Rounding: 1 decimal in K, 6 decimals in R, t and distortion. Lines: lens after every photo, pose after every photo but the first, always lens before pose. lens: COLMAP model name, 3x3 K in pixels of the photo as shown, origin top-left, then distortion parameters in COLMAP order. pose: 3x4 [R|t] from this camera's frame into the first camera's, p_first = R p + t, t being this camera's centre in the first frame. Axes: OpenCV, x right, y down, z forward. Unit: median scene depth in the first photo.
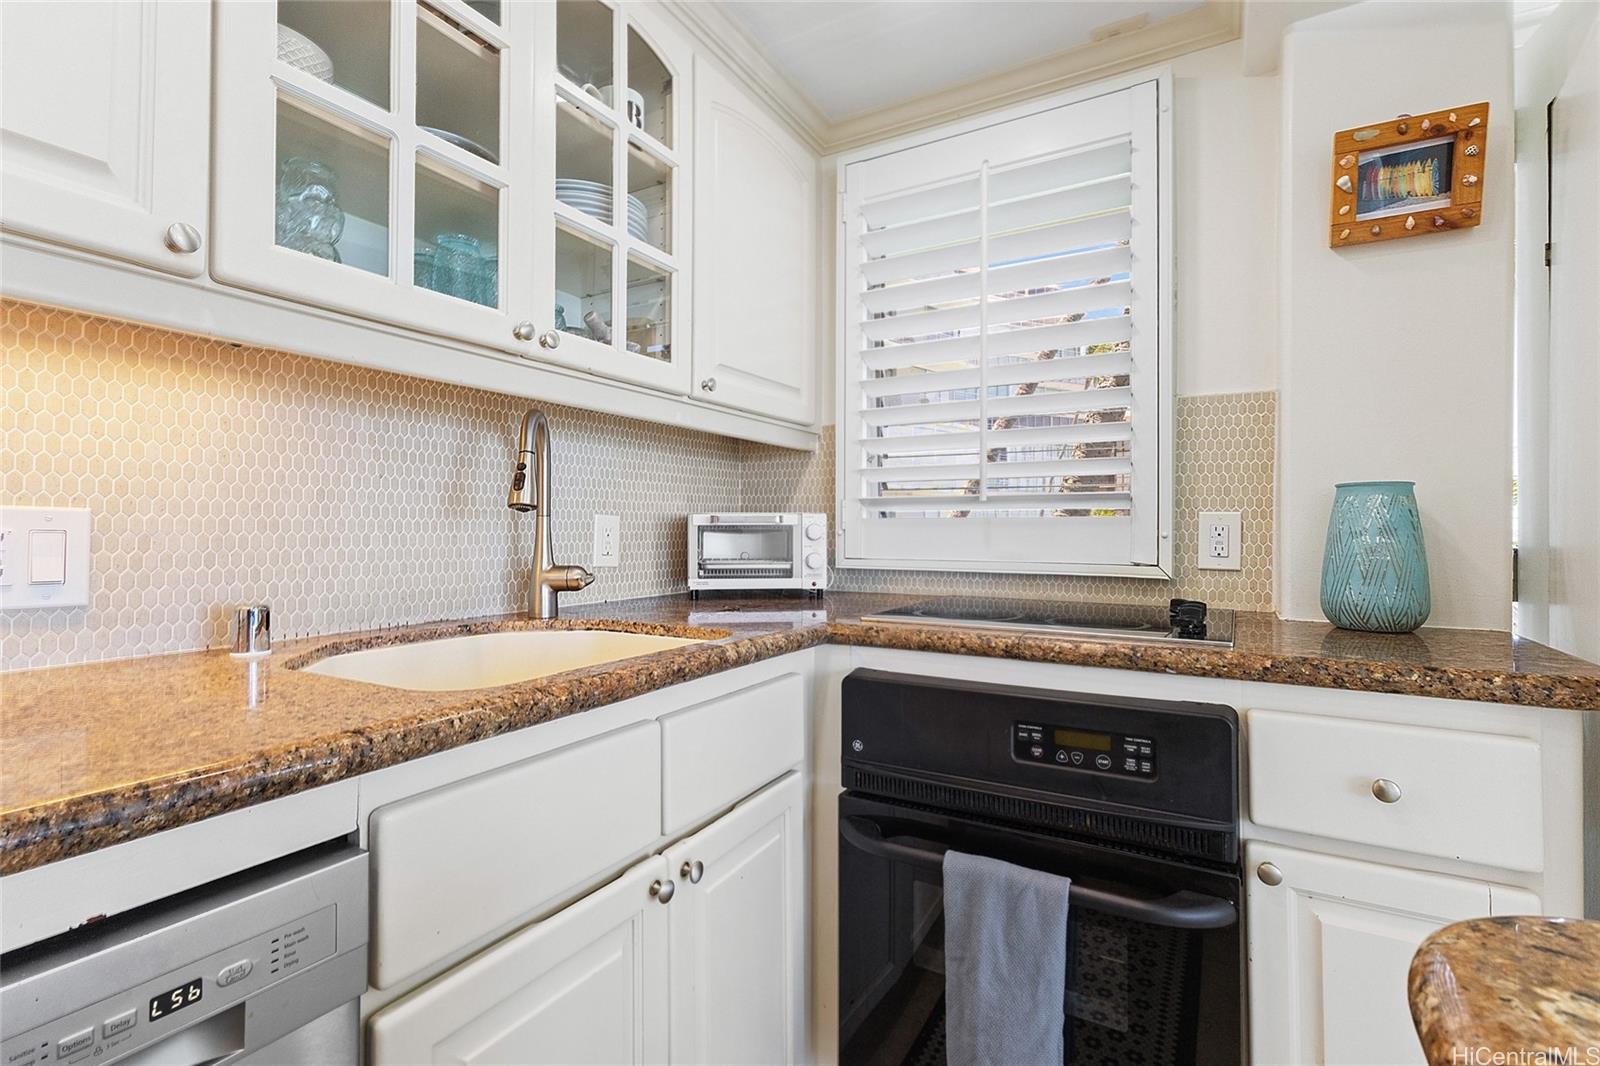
lens RADIAL K [[733.6, 0, 795.5], [0, 733.6, 521.1], [0, 0, 1]] dist [0.001767, 0.000721]
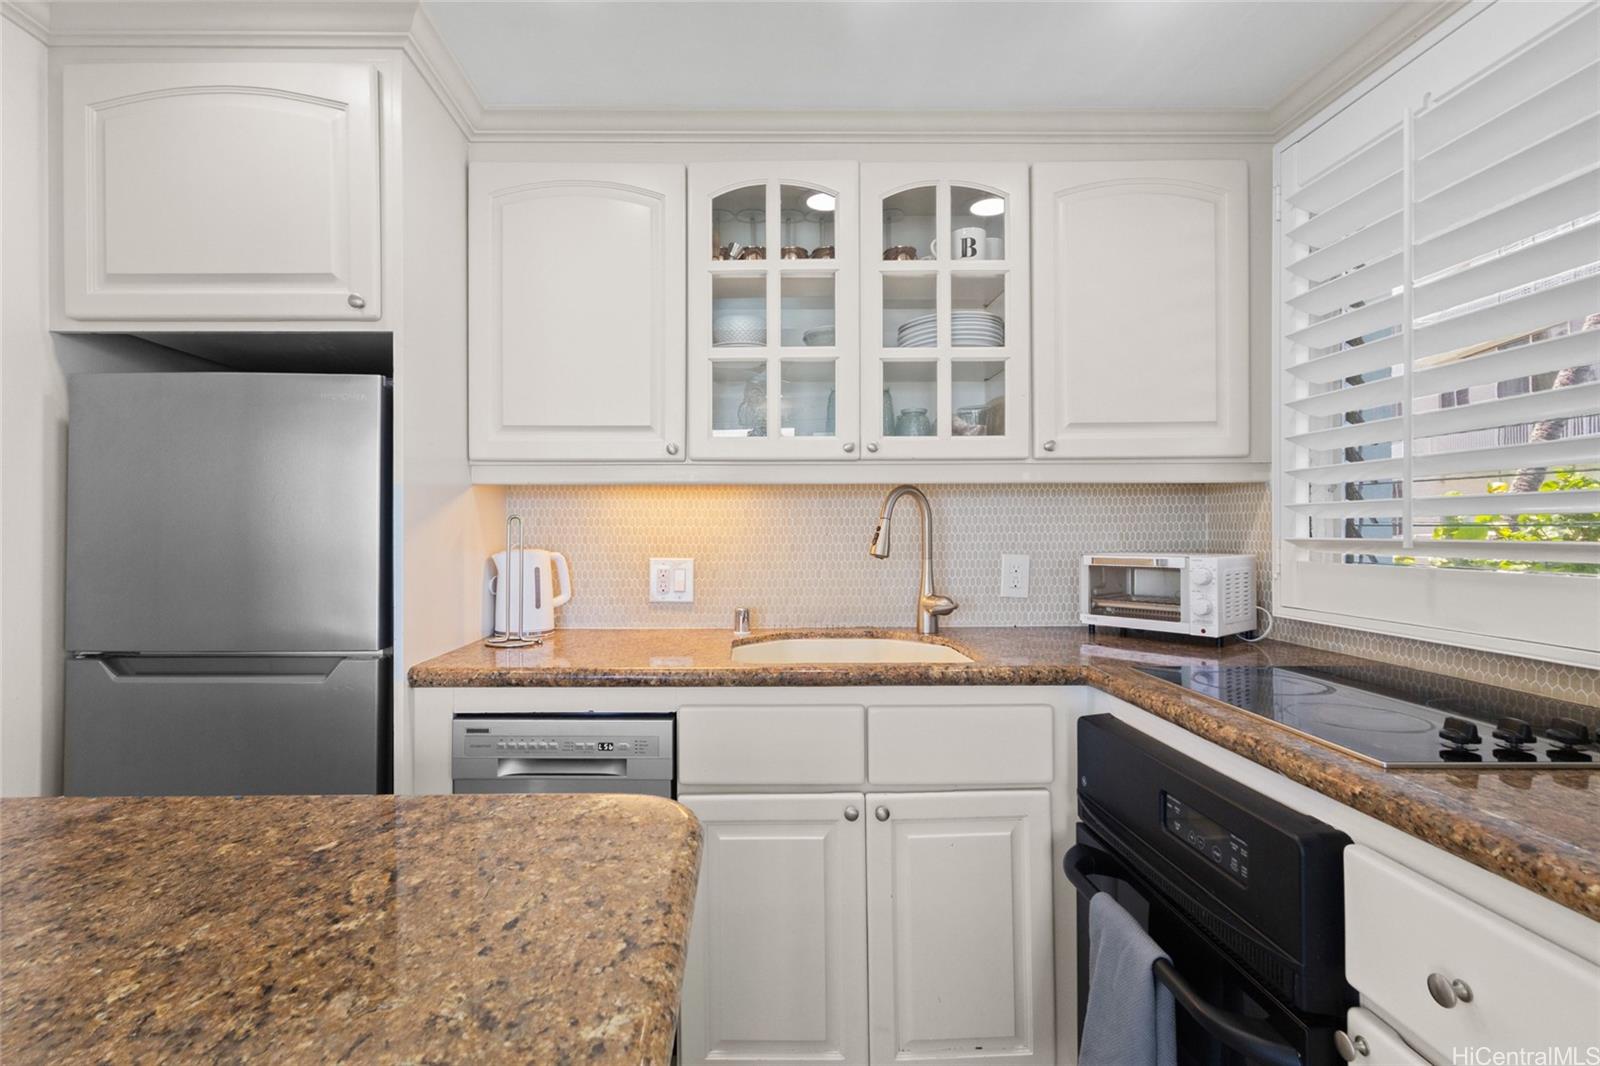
lens RADIAL K [[749.4, 0, 754.6], [0, 749.4, 530.3], [0, 0, 1]] dist [-0.000908, 0.000856]
pose [[0.503783, -0.004284, -0.863819, 0.813878], [0.015101, 0.999879, 0.003849, -0.081427], [0.863698, -0.014984, 0.503787, 0.018065]]
